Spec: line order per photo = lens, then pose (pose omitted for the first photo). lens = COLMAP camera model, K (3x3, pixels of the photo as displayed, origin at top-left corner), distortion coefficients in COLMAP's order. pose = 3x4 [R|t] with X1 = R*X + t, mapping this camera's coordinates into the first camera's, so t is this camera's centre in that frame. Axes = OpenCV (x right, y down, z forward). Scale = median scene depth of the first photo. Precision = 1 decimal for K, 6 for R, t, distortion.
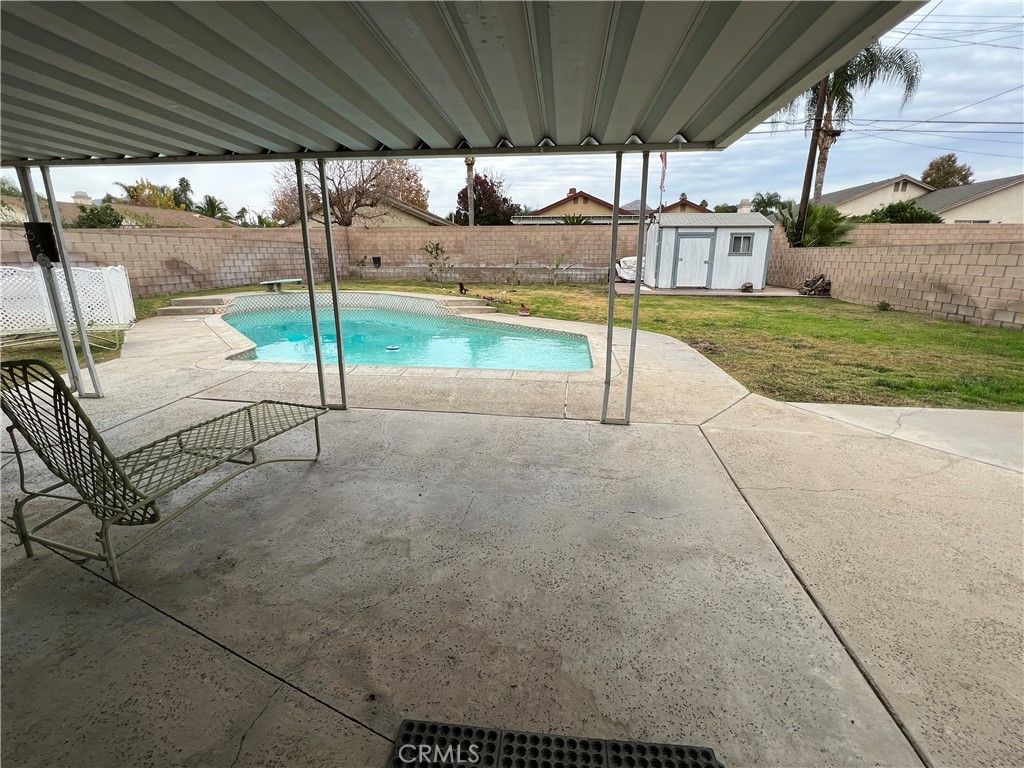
lens RADIAL K [[465.1, 0, 512.0], [0, 465.1, 384.0], [0, 0, 1]] dist [-0.008502, -0.000236]
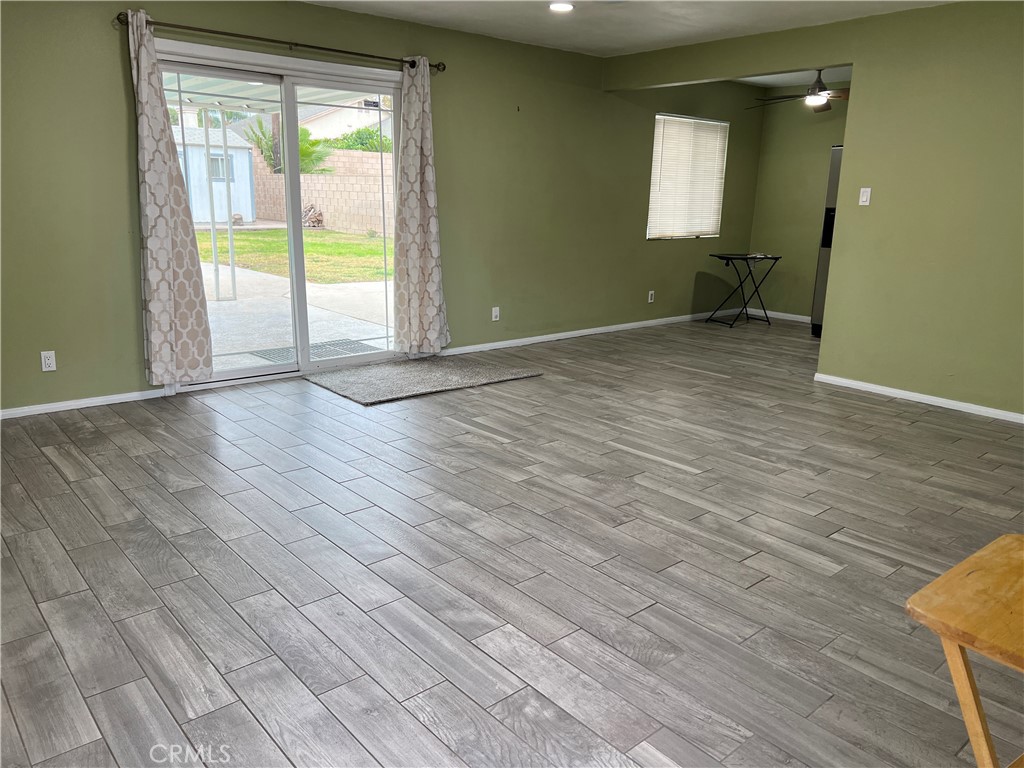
lens RADIAL K [[766.2, 0, 512.0], [0, 766.2, 384.0], [0, 0, 1]] dist [0.094468, -0.145566]
pose [[0.664326, -0.166039, 0.728768, -0.210202], [0.176829, 0.982249, 0.062598, 0.075517], [-0.726225, 0.087282, 0.681894, -0.261428]]
